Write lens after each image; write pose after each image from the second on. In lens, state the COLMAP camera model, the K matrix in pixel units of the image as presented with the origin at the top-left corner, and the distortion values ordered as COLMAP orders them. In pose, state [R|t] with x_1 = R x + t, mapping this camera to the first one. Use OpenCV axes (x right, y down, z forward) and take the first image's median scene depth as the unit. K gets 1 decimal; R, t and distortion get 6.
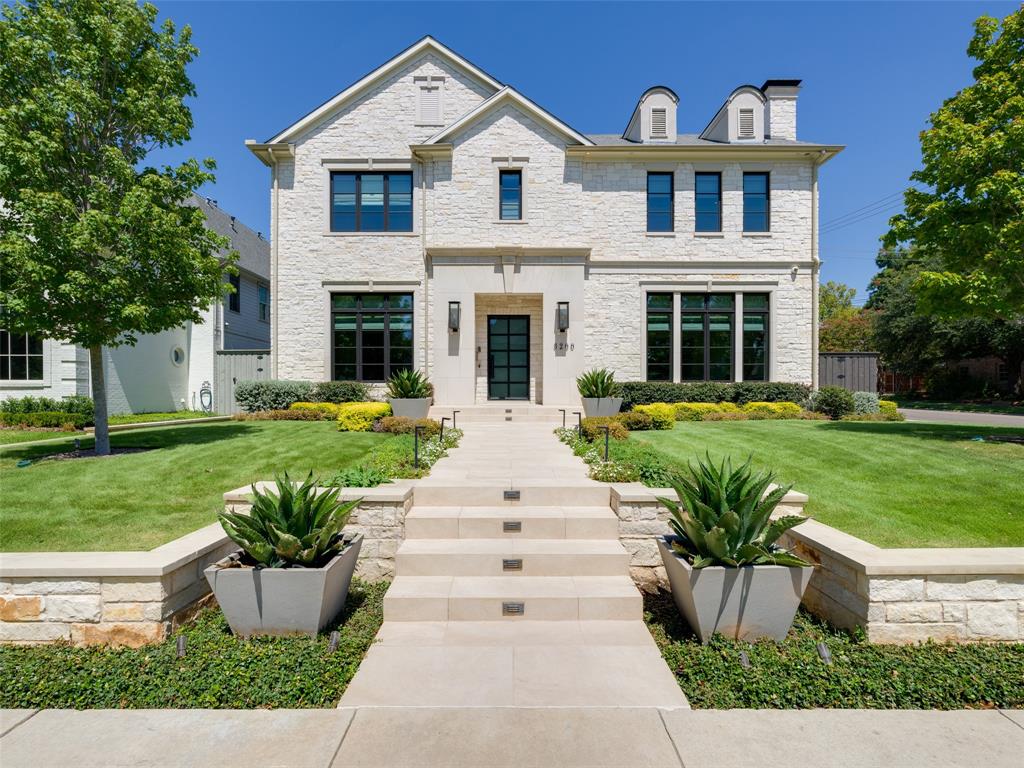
lens RADIAL K [[530.0, 0, 512.0], [0, 530.0, 384.0], [0, 0, 1]] dist [-0.004307, 0.000828]
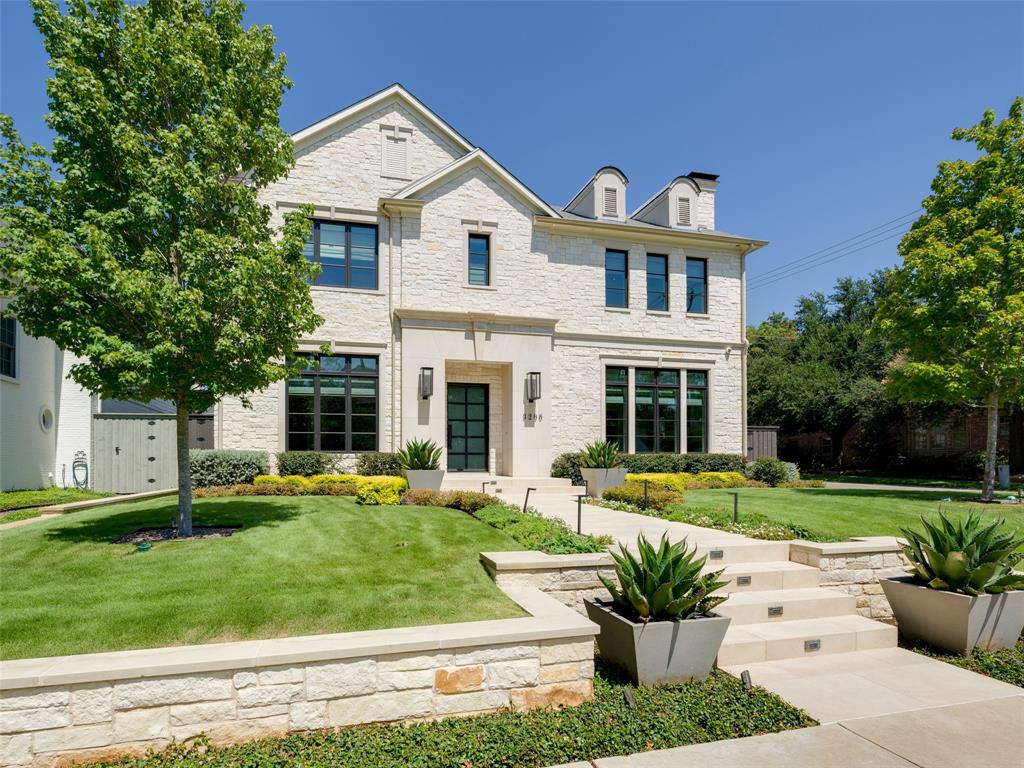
lens RADIAL K [[566.9, 0, 510.3], [0, 566.9, 445.4], [0, 0, 1]] dist [-0.003224, -0.001944]
pose [[0.967584, 0.005683, 0.252485, -0.207126], [-0.001147, 0.999835, -0.018107, 0.001253], [-0.252547, 0.017231, 0.967431, -0.010328]]
